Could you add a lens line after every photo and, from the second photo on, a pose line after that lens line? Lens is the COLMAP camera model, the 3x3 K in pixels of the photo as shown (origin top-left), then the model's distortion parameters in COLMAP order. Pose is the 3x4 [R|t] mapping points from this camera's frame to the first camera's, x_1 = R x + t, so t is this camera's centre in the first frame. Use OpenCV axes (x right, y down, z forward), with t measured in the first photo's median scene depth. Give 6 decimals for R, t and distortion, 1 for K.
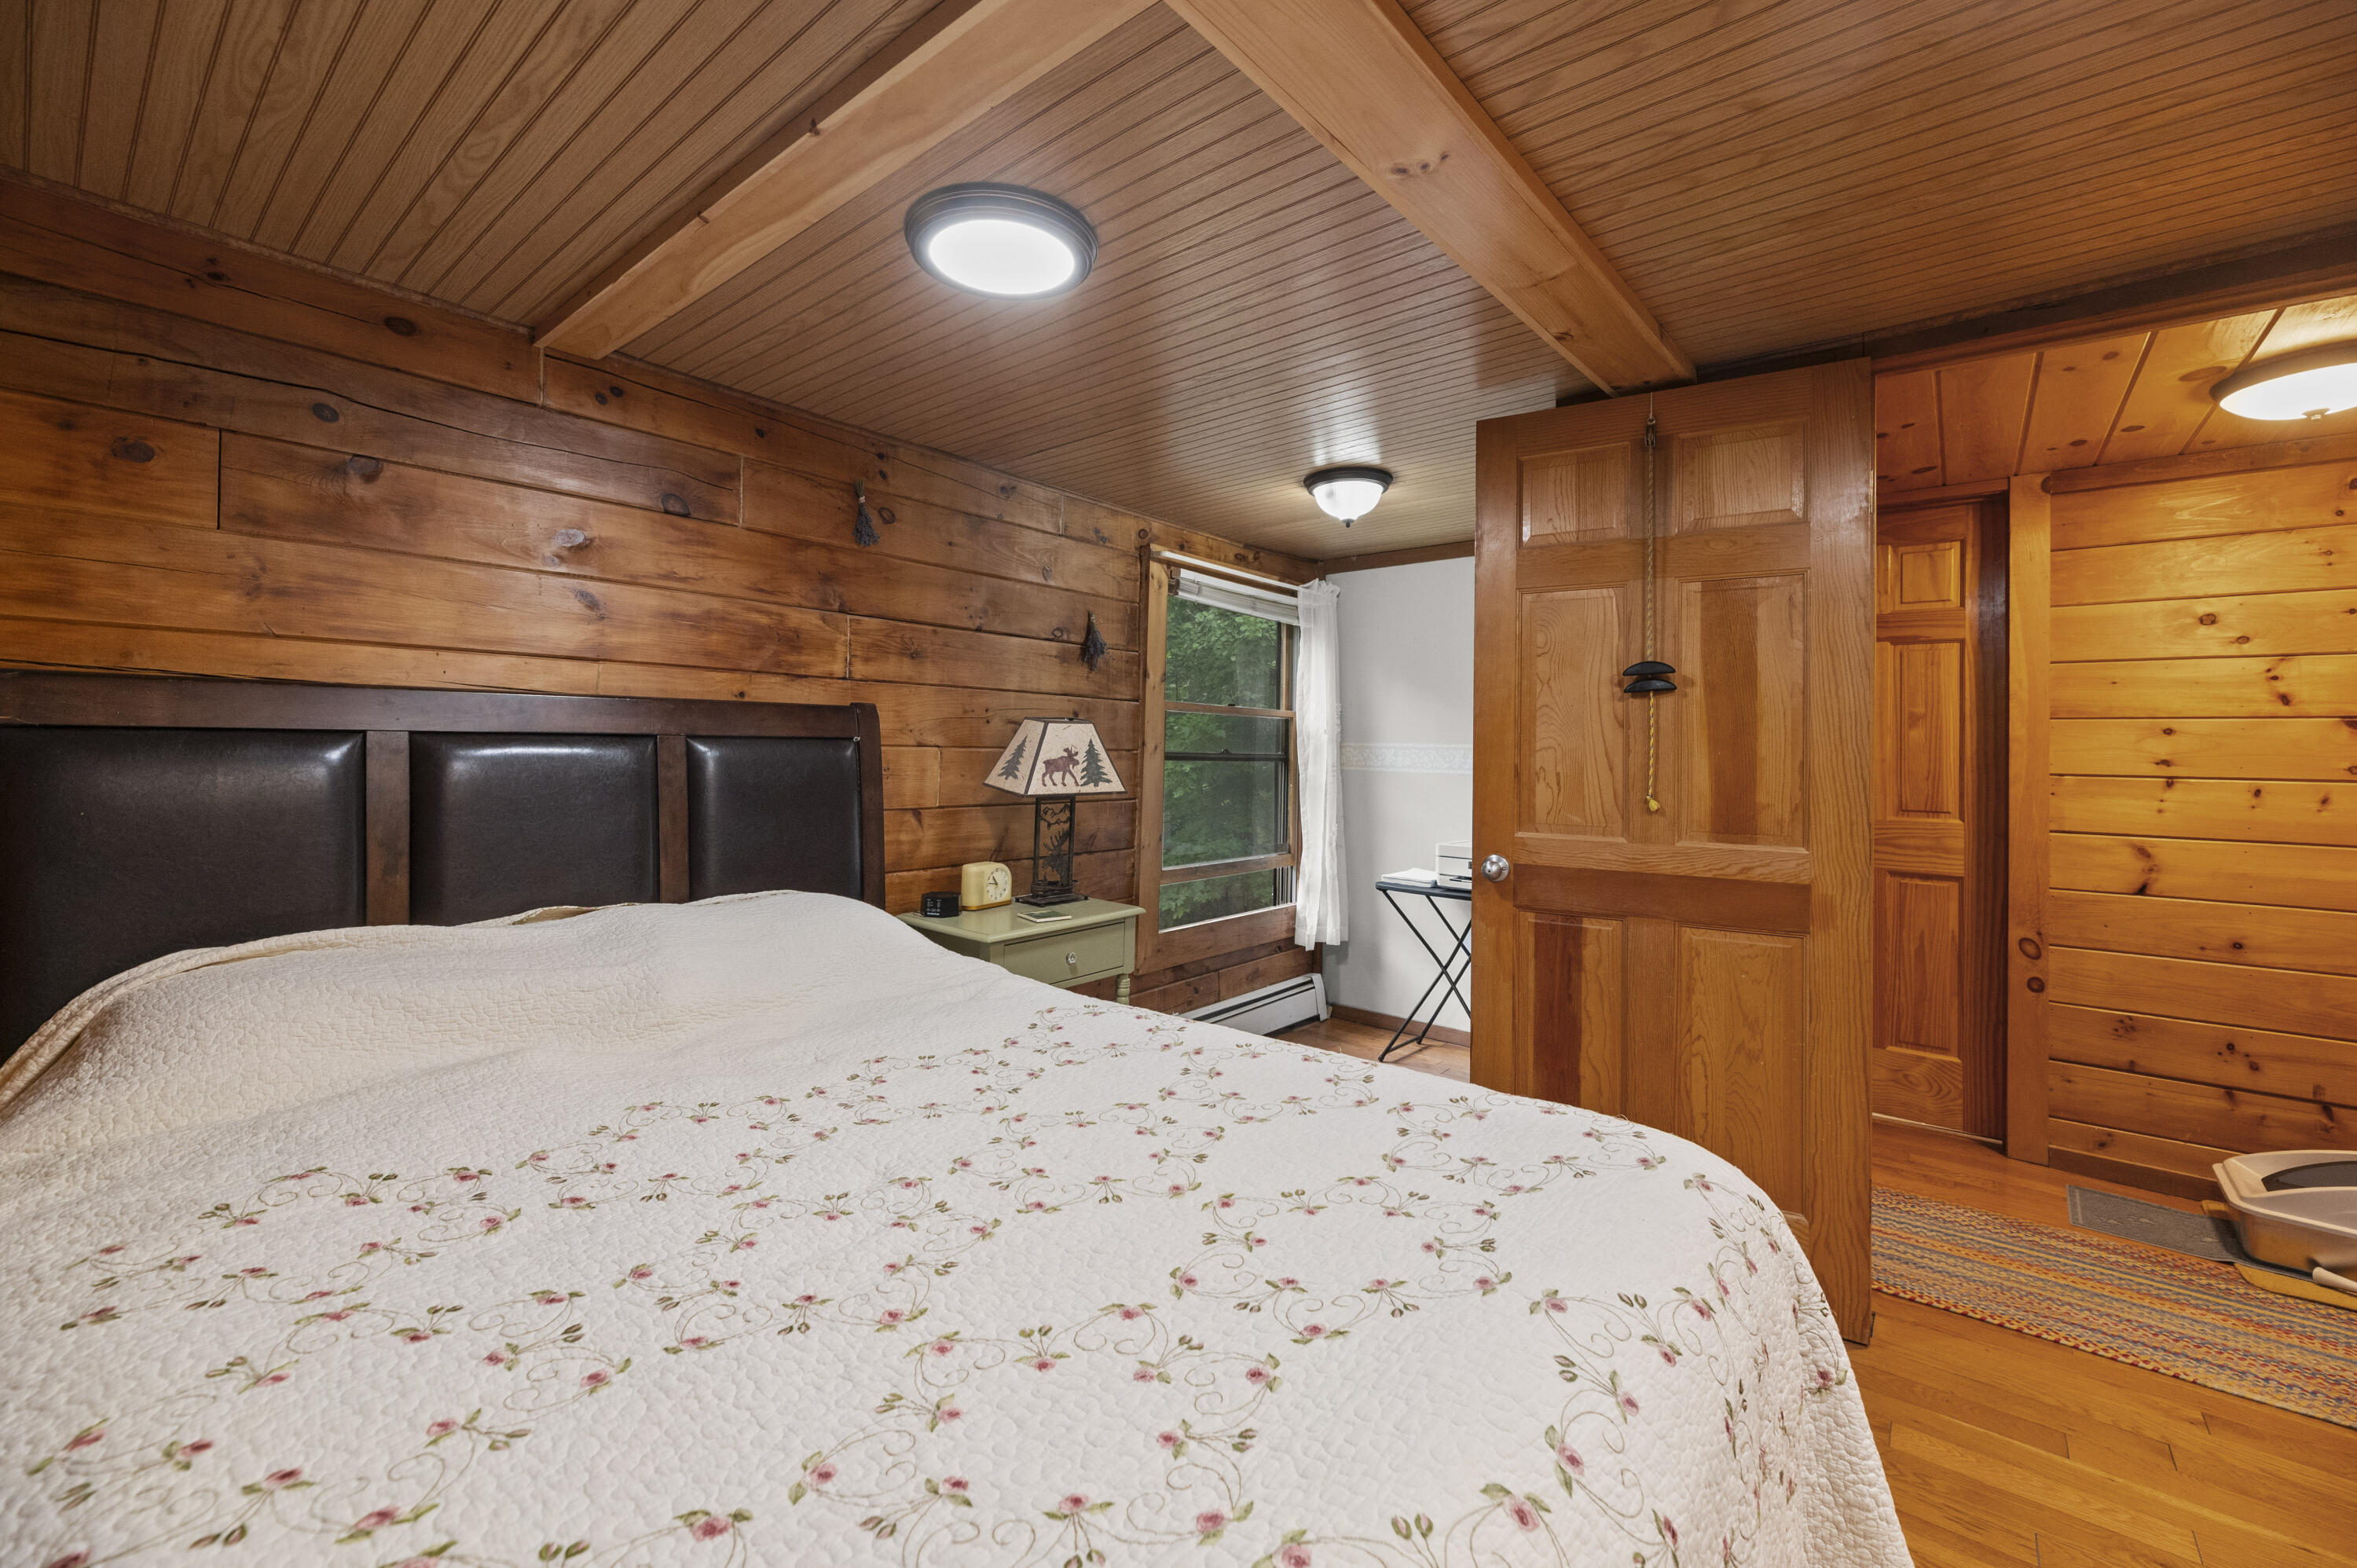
lens RADIAL K [[974.0, 0, 1174.6], [0, 974.0, 751.0], [0, 0, 1]] dist [-0.000855, -0.000132]
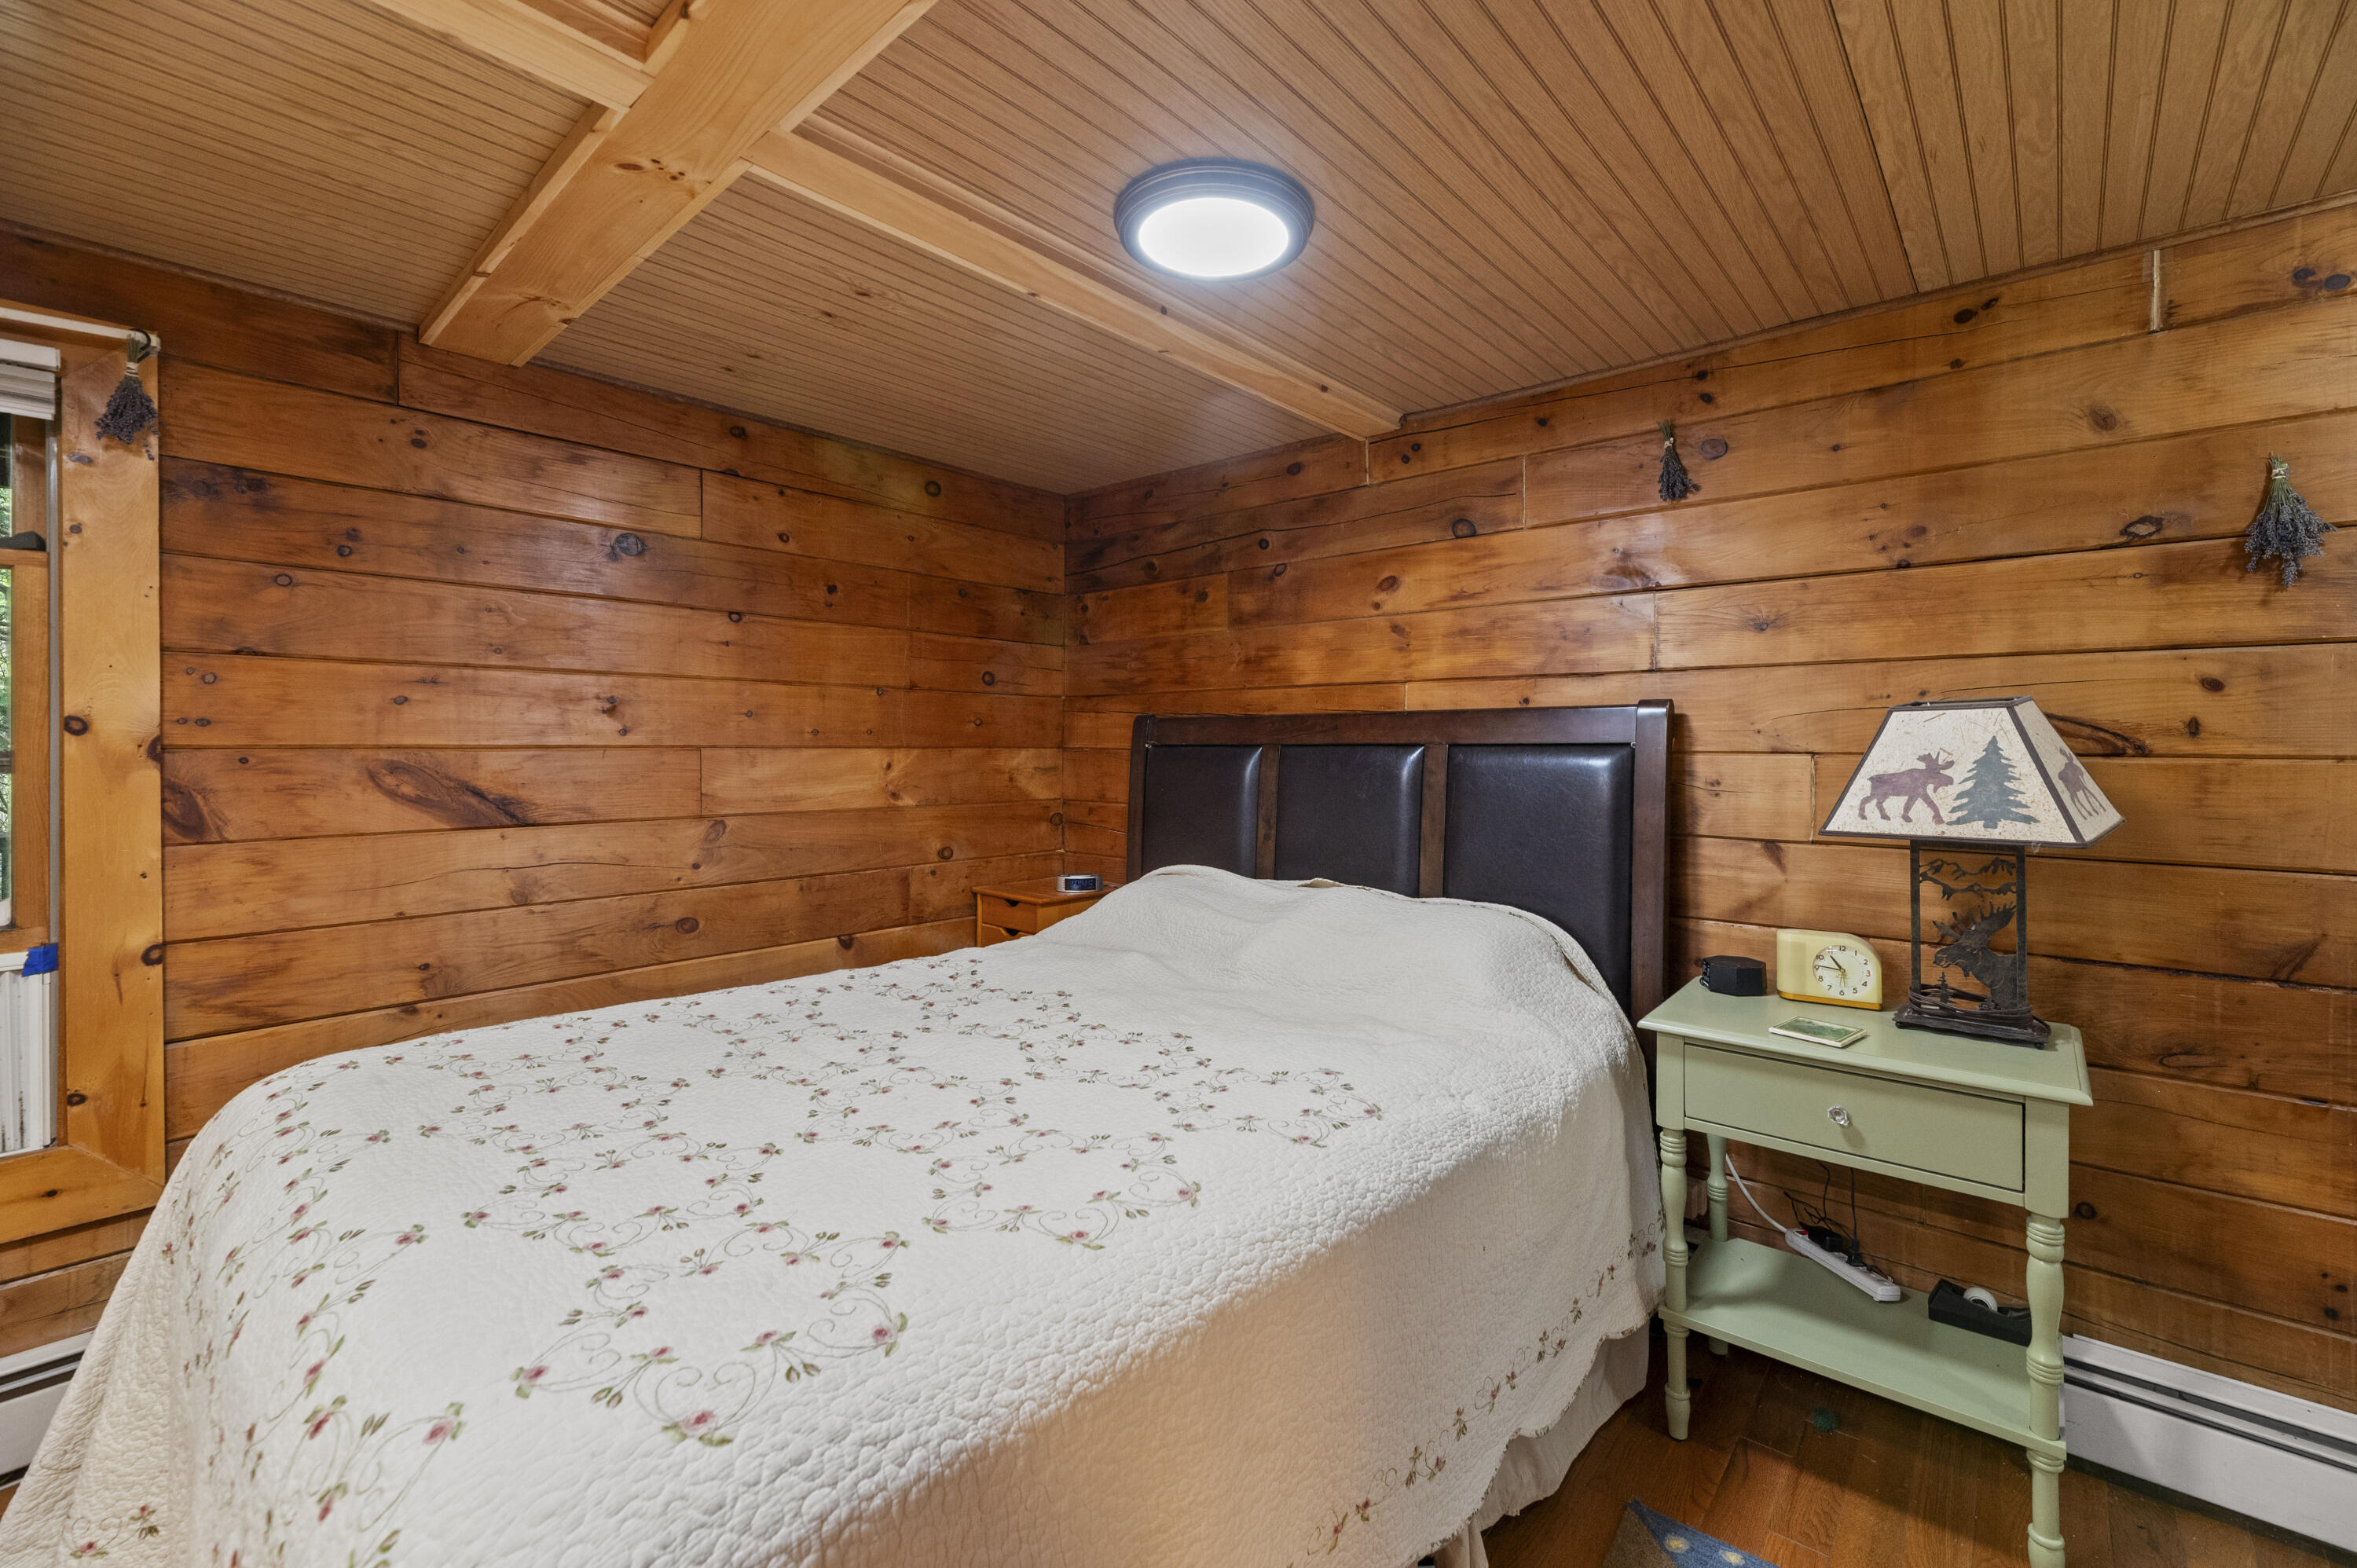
lens RADIAL K [[974.0, 0, 1174.6], [0, 974.0, 751.0], [0, 0, 1]] dist [-0.000855, -0.000132]
pose [[-0.029650, -0.006869, -0.999537, 0.469575], [-0.001598, 0.999975, -0.006825, -0.000449], [0.999559, 0.001395, -0.029660, 0.597755]]
